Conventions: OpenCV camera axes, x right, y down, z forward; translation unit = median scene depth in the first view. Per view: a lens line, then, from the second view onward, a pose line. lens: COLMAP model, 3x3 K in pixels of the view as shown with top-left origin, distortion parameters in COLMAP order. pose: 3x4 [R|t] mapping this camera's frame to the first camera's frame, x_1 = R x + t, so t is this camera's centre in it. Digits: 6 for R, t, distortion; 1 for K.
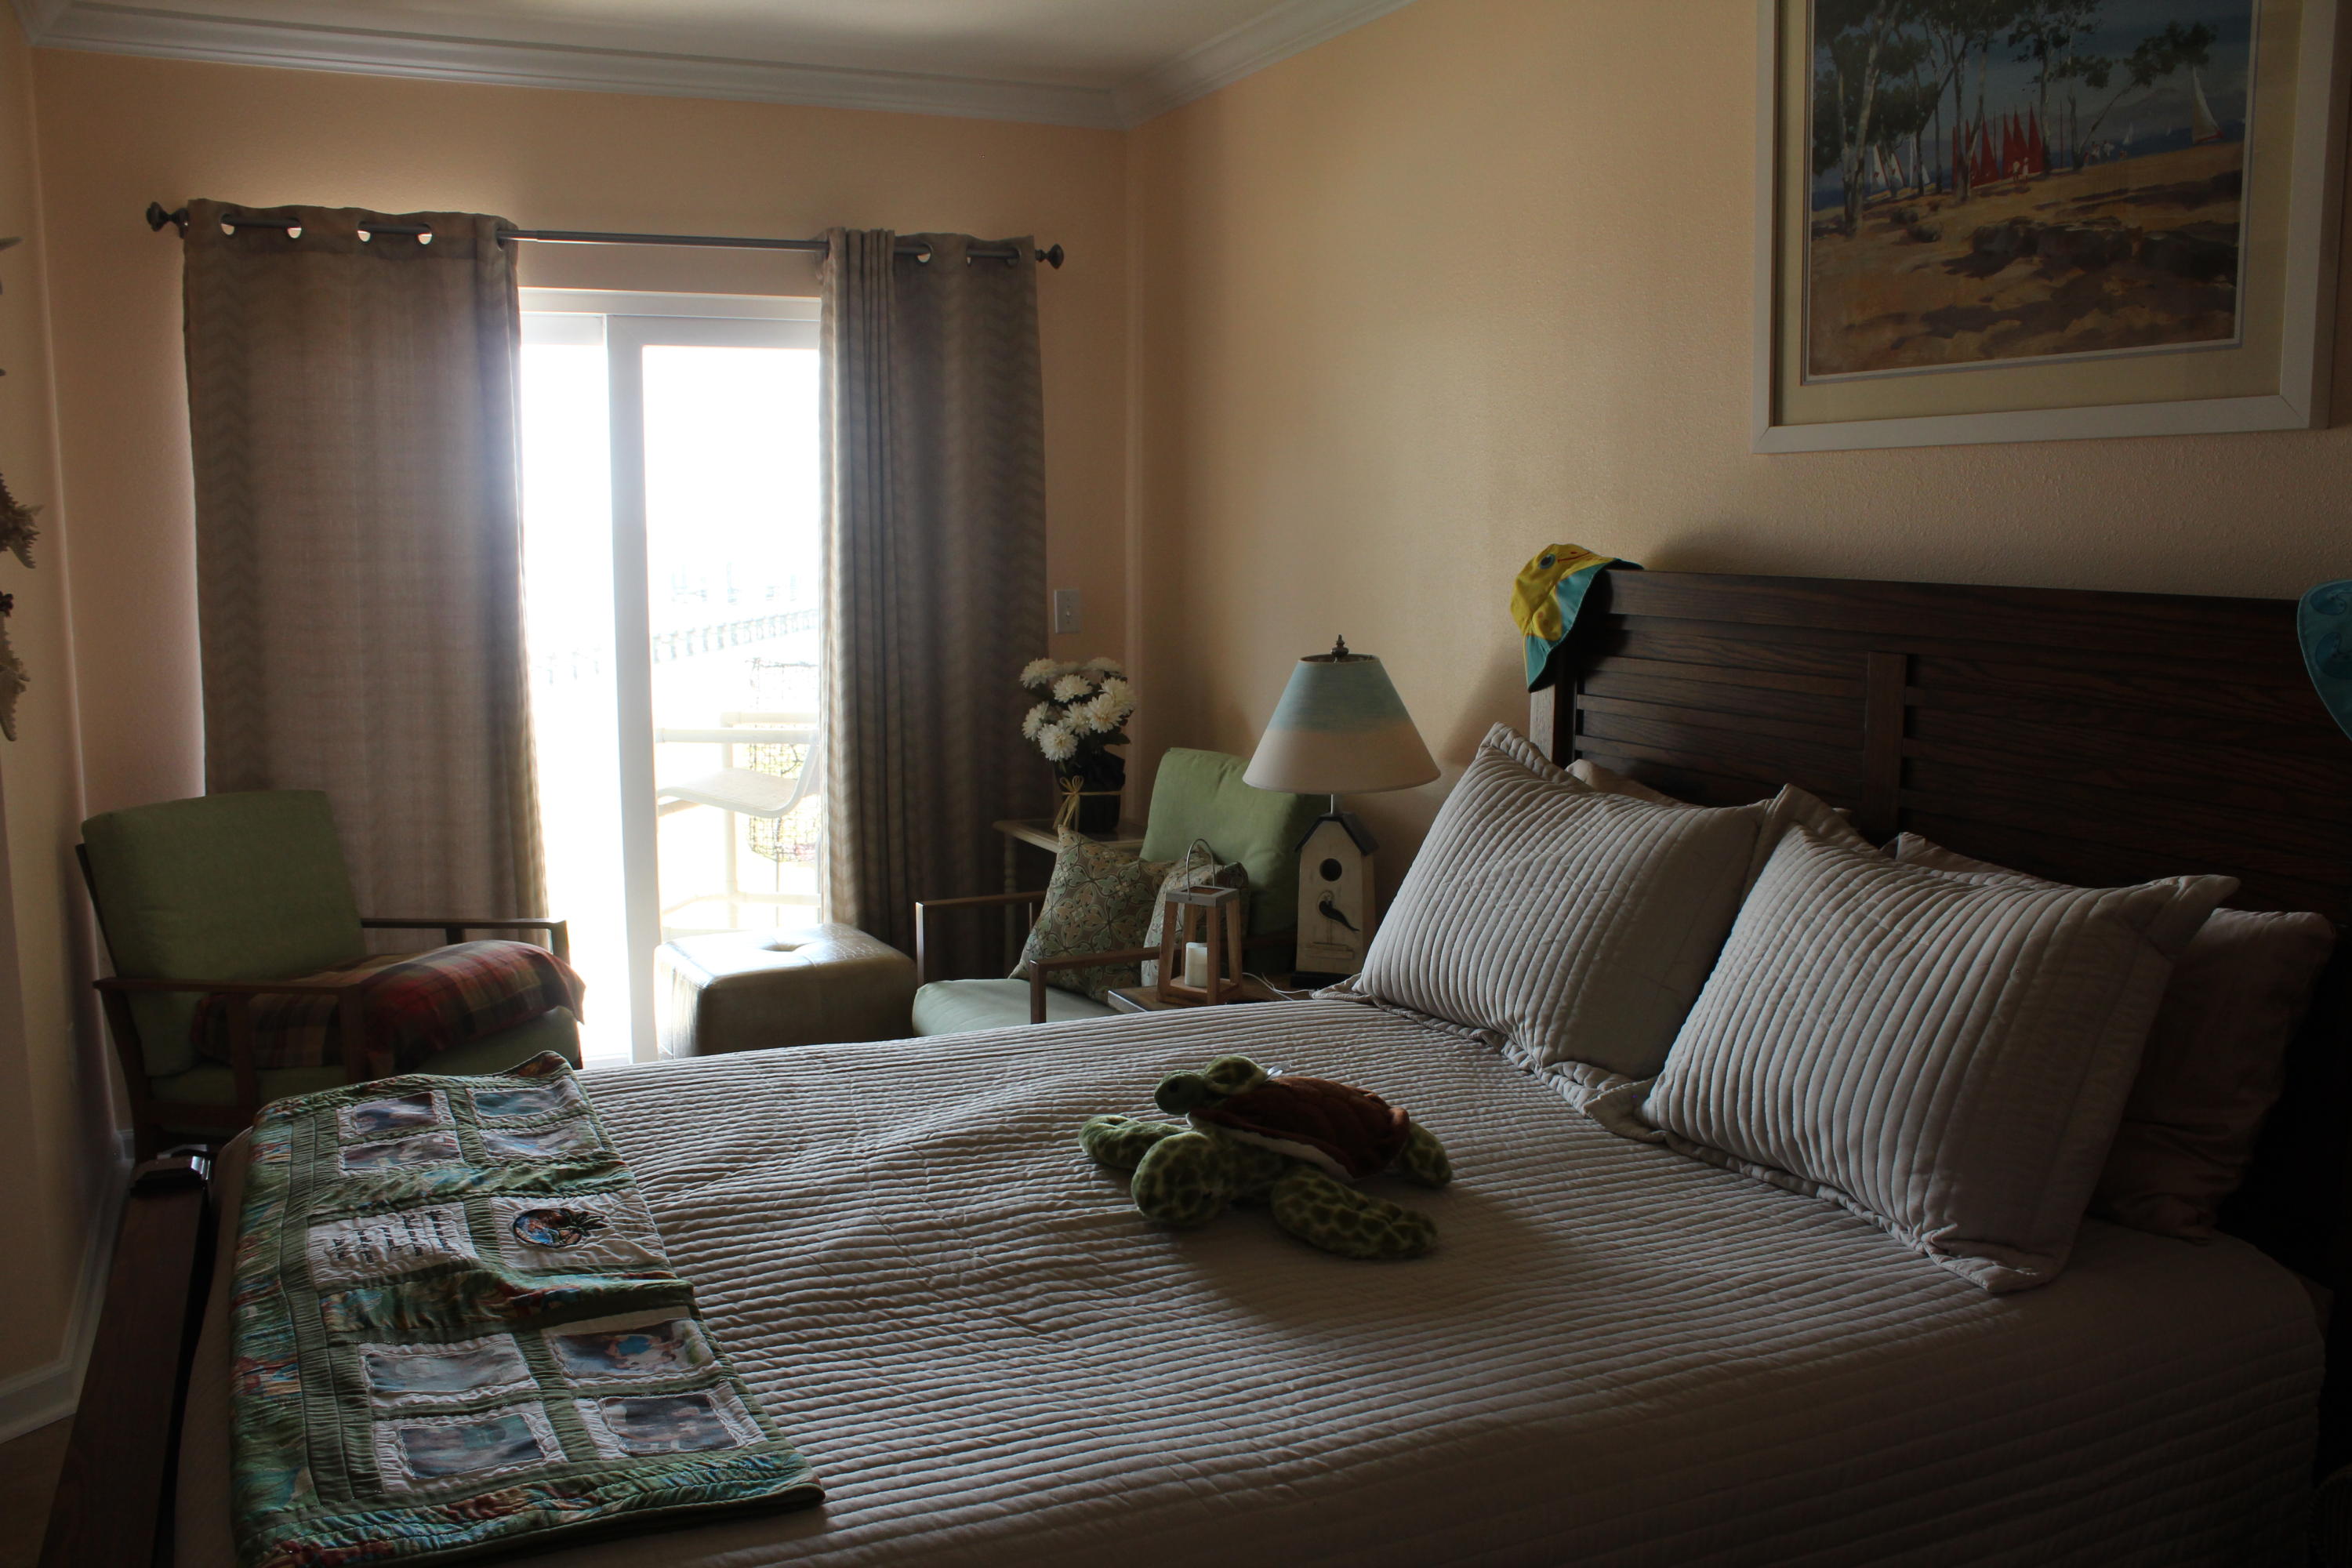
lens RADIAL K [[1968.9, 0, 1191.5], [0, 1968.9, 789.8], [0, 0, 1]] dist [-0.172014, 0.158972]
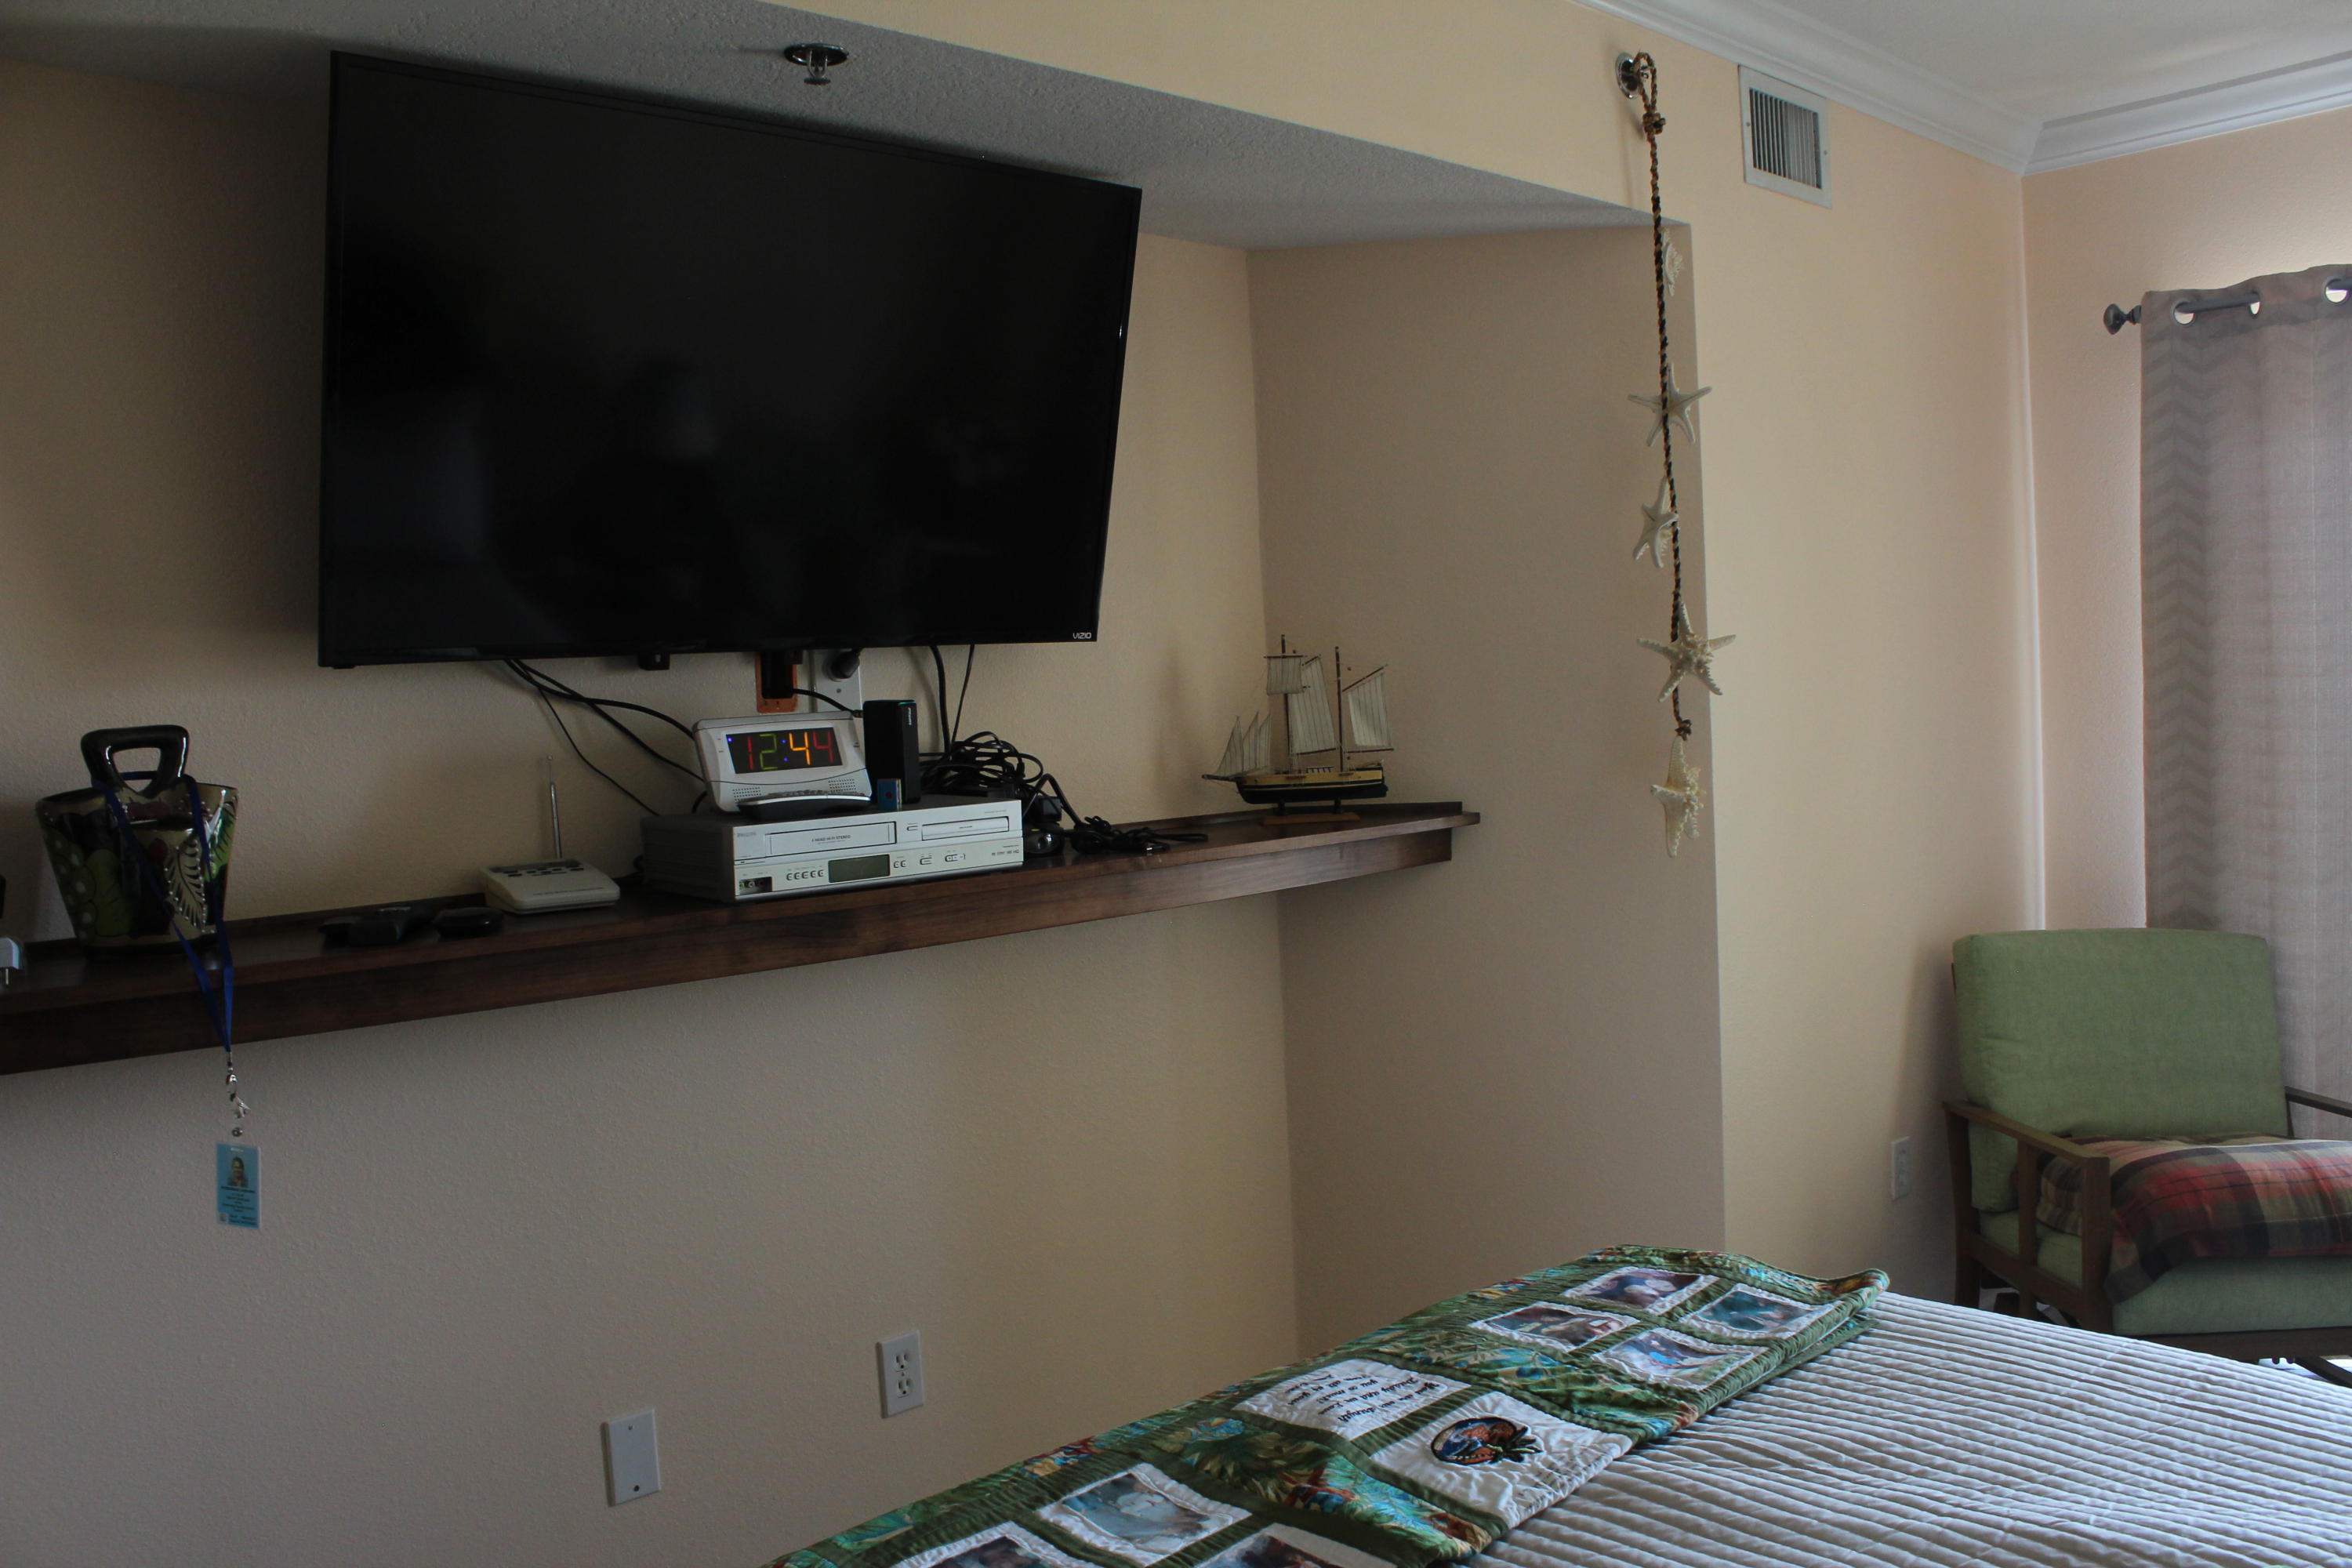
lens RADIAL K [[1968.9, 0, 1191.5], [0, 1968.9, 789.8], [0, 0, 1]] dist [-0.172014, 0.158972]
pose [[0.297062, 0.037818, -0.954109, 0.386762], [-0.084680, 0.996322, 0.013126, -0.062770], [0.951096, 0.076895, 0.299172, 0.460773]]
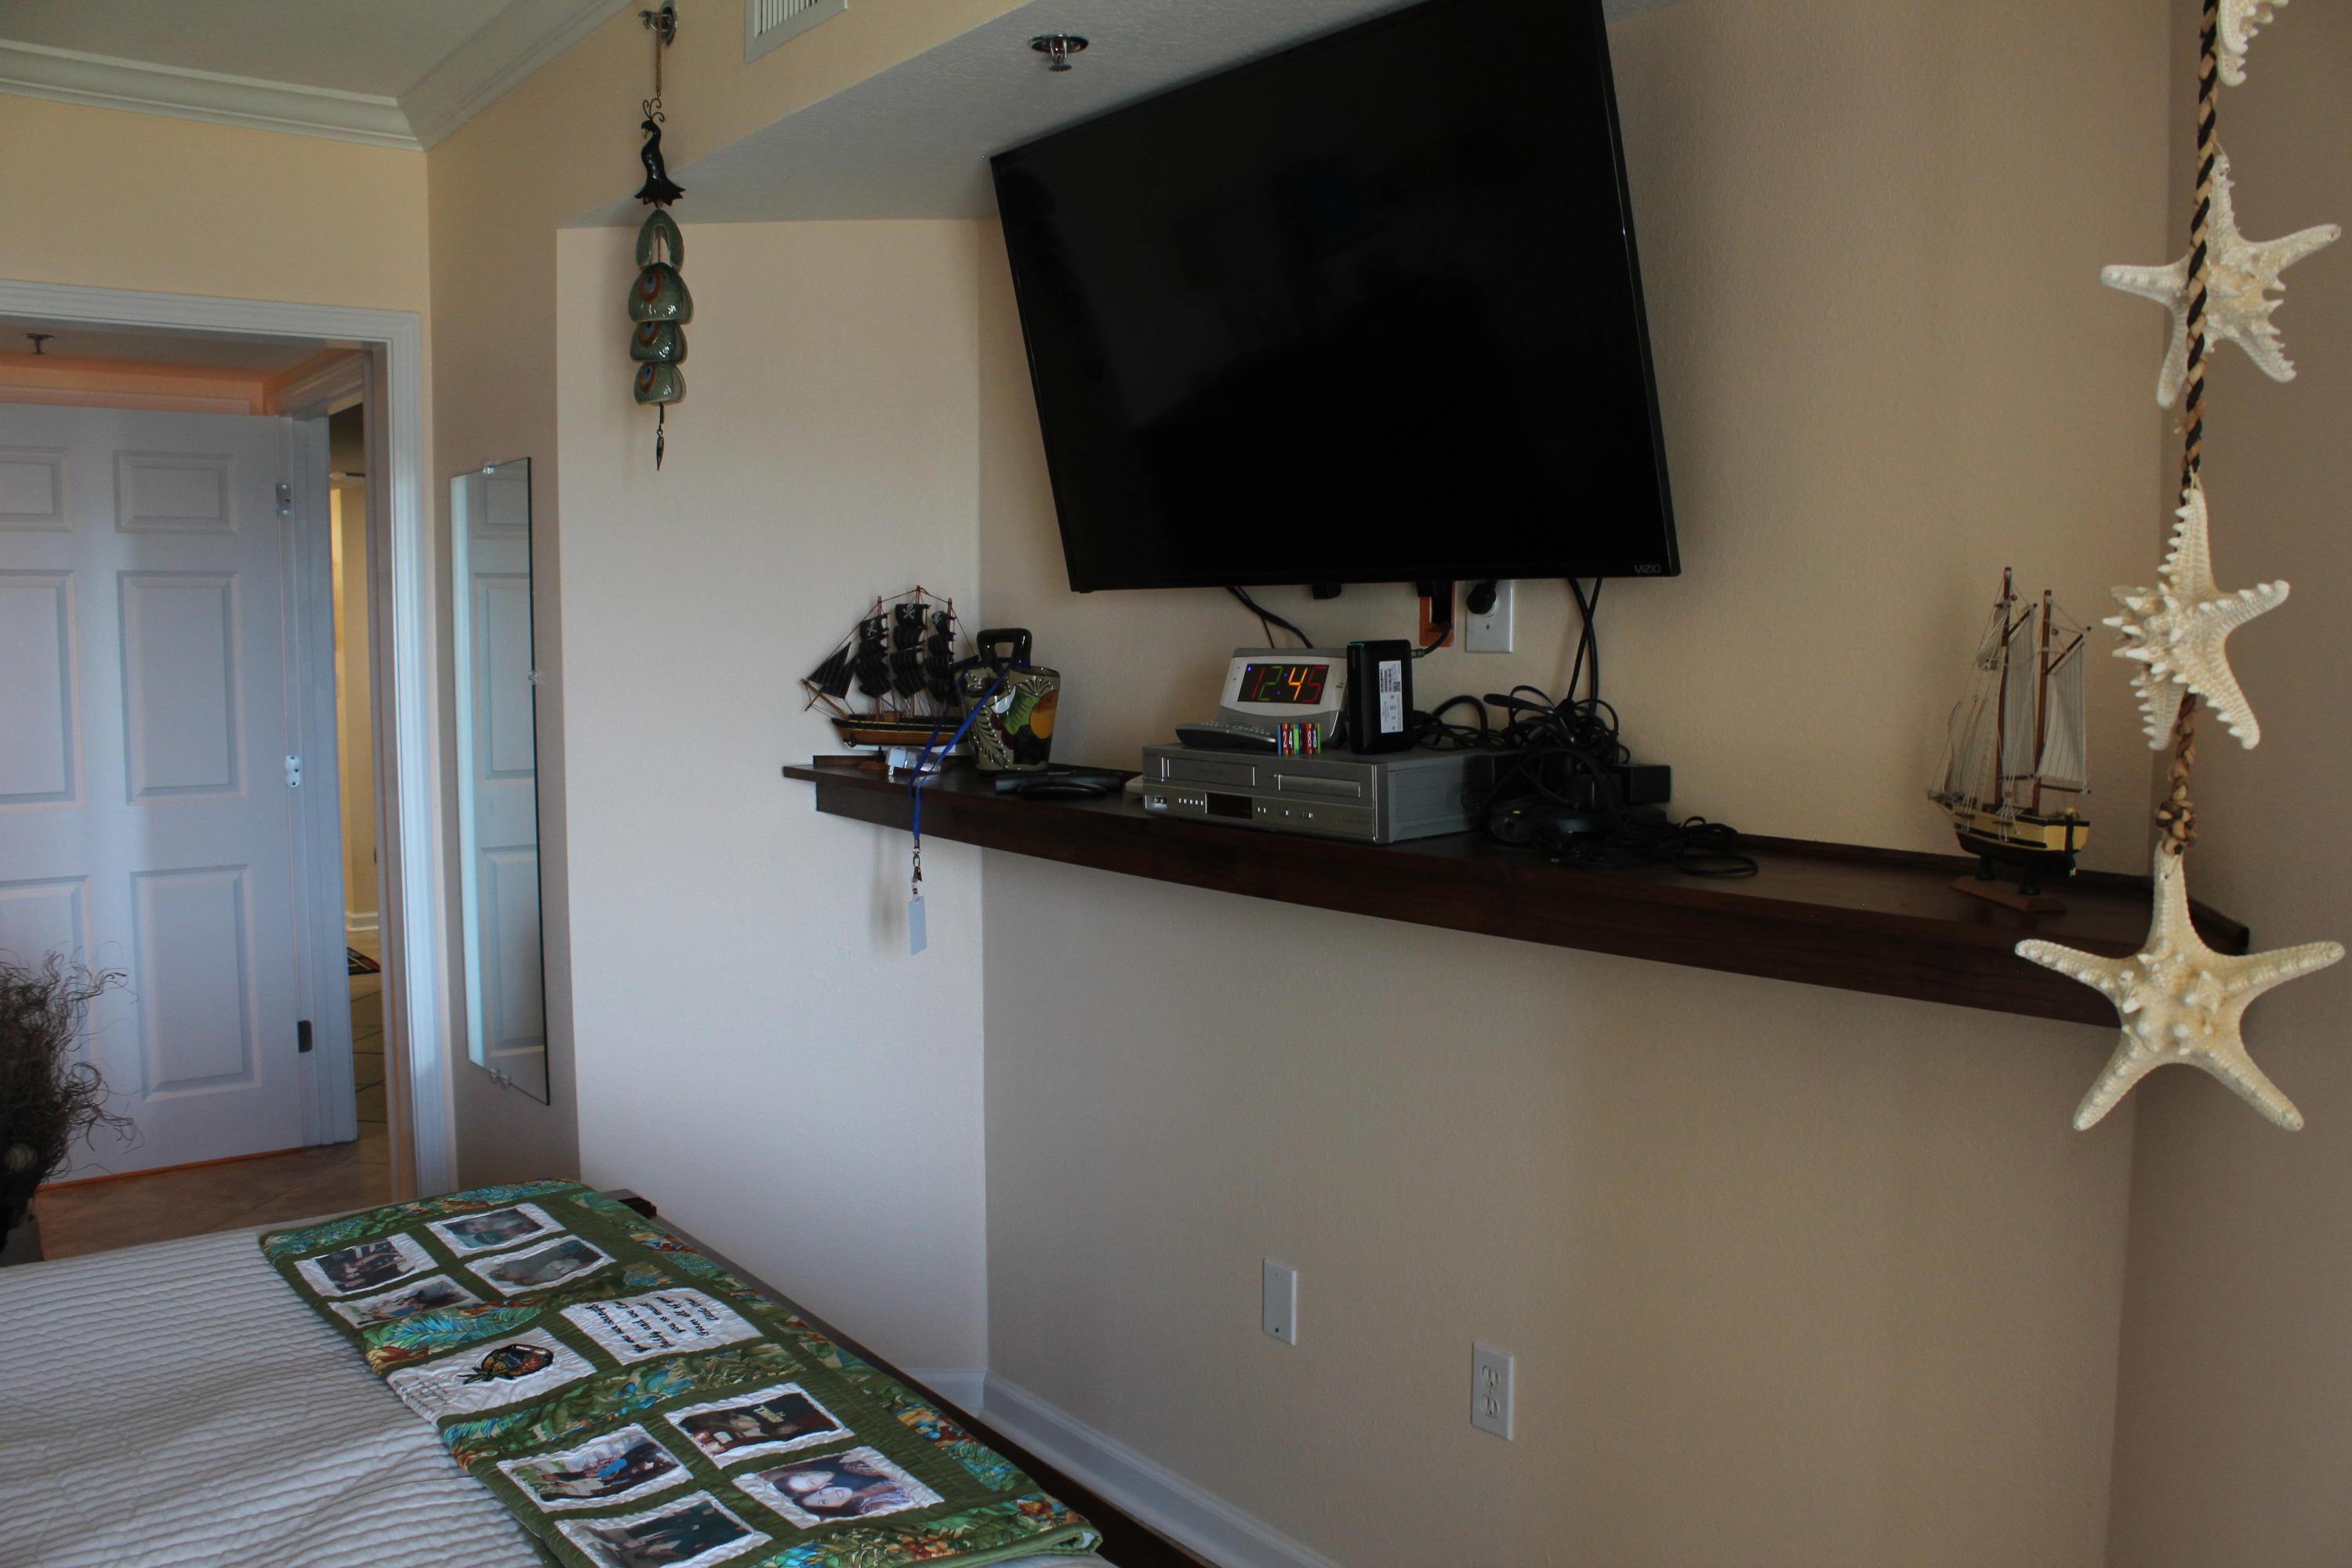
lens RADIAL K [[1968.9, 0, 1191.5], [0, 1968.9, 789.8], [0, 0, 1]] dist [-0.172014, 0.158972]
pose [[-0.980529, 0.019185, -0.195434, -0.387430], [-0.024717, 0.975244, 0.219747, -0.222200], [0.194812, 0.220299, -0.955781, 1.544008]]
